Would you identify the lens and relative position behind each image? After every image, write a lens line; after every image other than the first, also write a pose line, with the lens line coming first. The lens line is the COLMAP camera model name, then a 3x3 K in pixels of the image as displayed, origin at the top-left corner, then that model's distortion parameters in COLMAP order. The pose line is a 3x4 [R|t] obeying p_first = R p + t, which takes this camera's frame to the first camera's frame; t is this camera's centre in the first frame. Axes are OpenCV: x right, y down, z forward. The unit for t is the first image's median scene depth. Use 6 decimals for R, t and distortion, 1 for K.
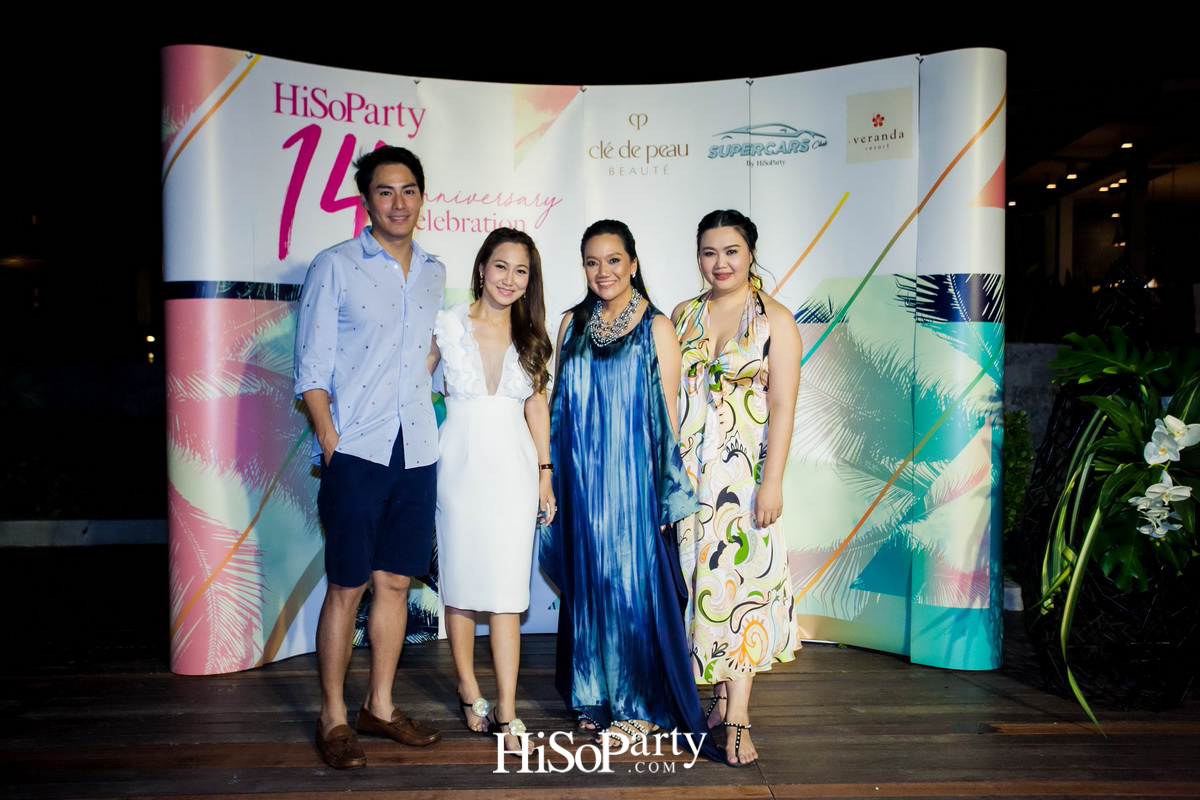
lens RADIAL K [[1670.6, 0, 599.3], [0, 1670.6, 398.8], [0, 0, 1]] dist [0.151152, 0.000000]
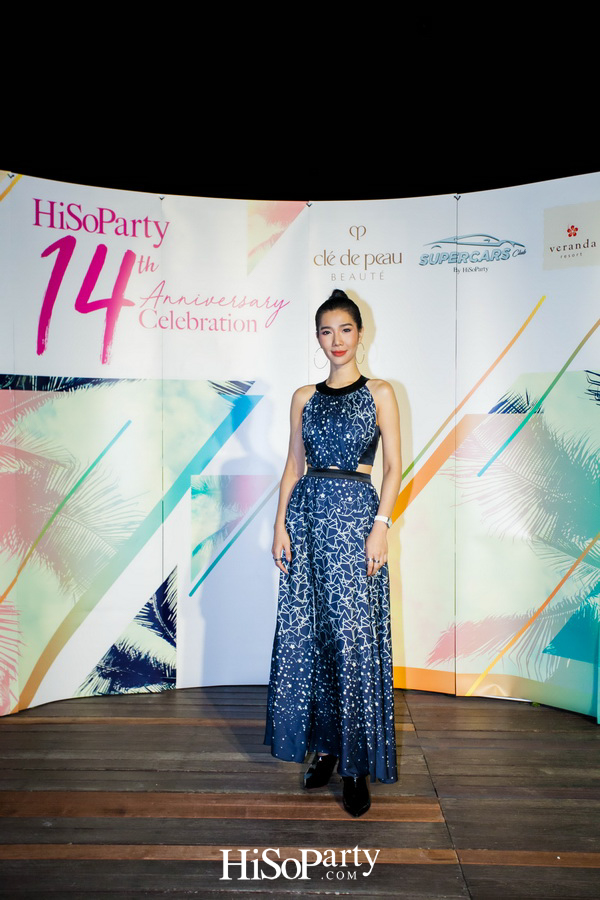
lens RADIAL K [[1253.0, 0, 300.7], [0, 1253.0, 450.7], [0, 0, 1]] dist [0.151152, 0.000000]
pose [[0.997479, 0.010591, -0.070174, 0.047421], [-0.010125, 0.999924, 0.006991, -0.025290], [0.070243, -0.006263, 0.997510, 0.157614]]
